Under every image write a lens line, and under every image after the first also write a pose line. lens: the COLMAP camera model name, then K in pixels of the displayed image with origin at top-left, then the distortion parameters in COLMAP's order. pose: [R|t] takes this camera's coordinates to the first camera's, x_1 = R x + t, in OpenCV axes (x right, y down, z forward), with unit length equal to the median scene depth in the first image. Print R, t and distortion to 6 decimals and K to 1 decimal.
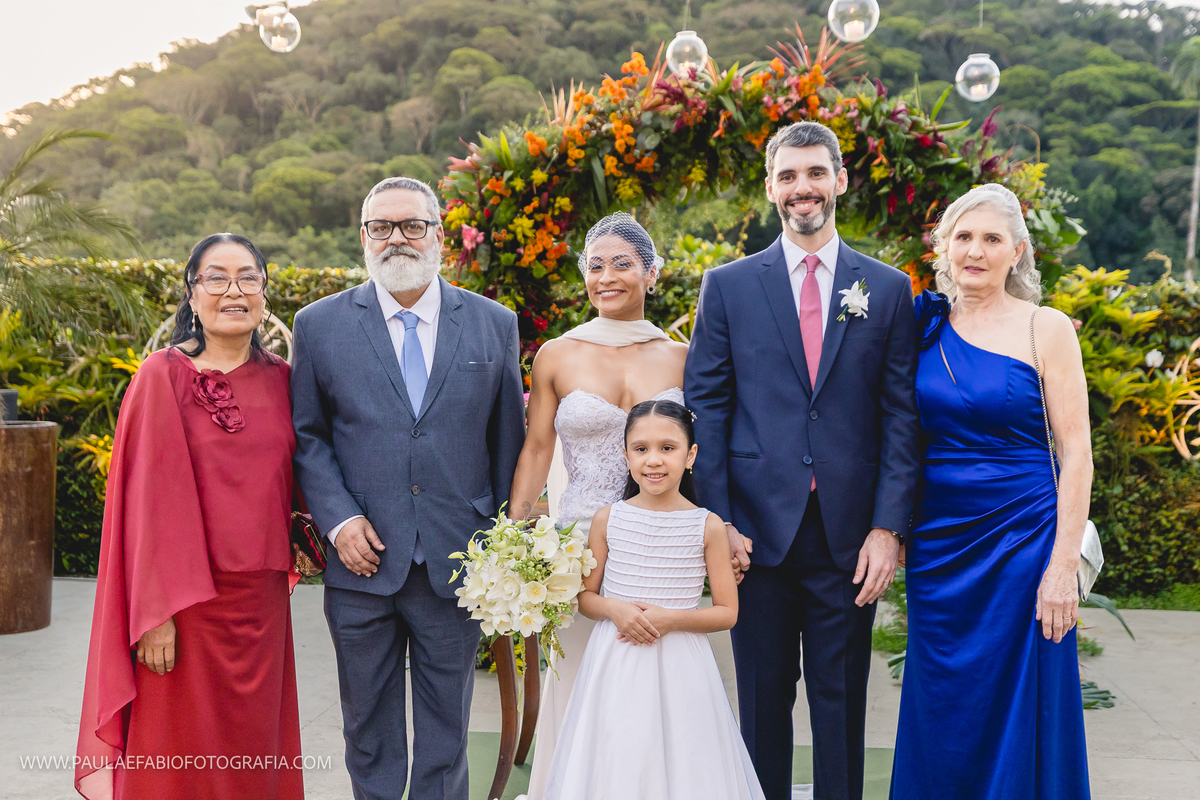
lens RADIAL K [[1218.8, 0, 611.3], [0, 1218.8, 401.7], [0, 0, 1]] dist [-0.027345, 0.000000]
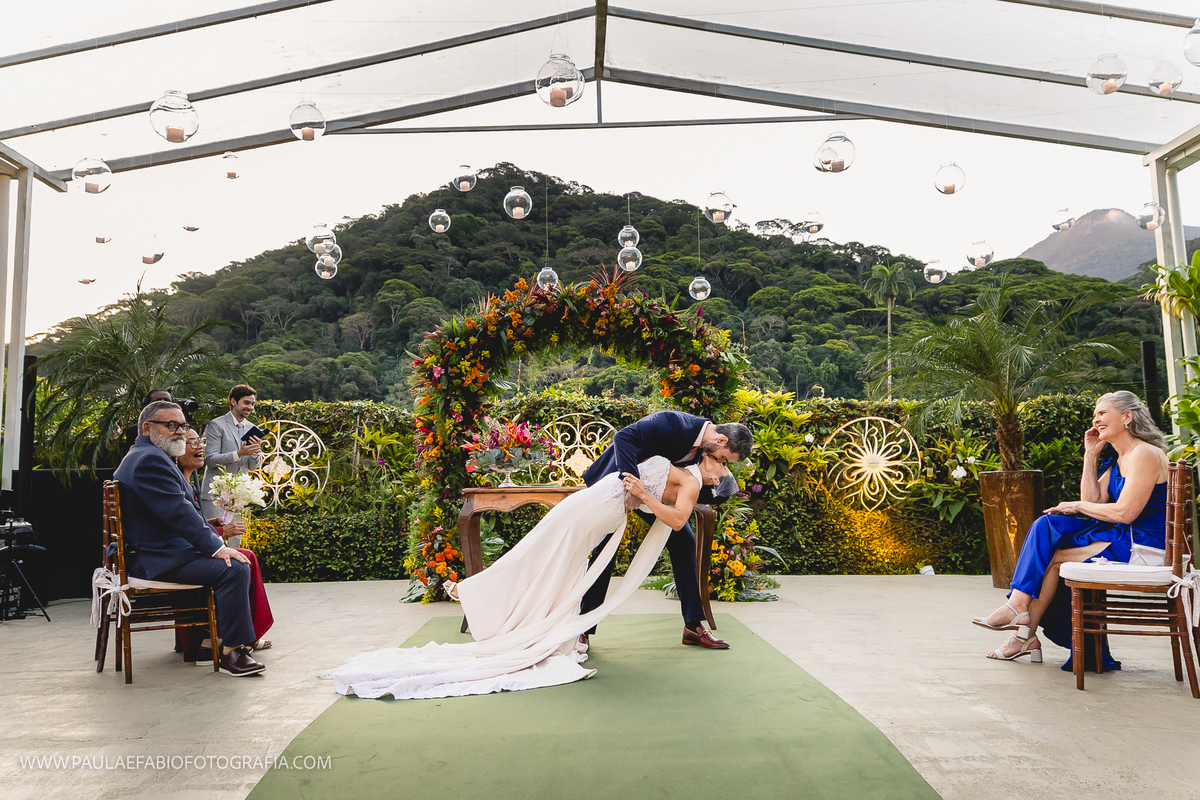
lens RADIAL K [[1146.2, 0, 595.9], [0, 1146.2, 398.1], [0, 0, 1]] dist [0.010186, 0.000000]
pose [[0.994787, -0.018593, 0.100269, -0.022968], [0.036290, 0.983420, -0.177675, 0.110400], [-0.095303, 0.180387, 0.978968, -0.367007]]
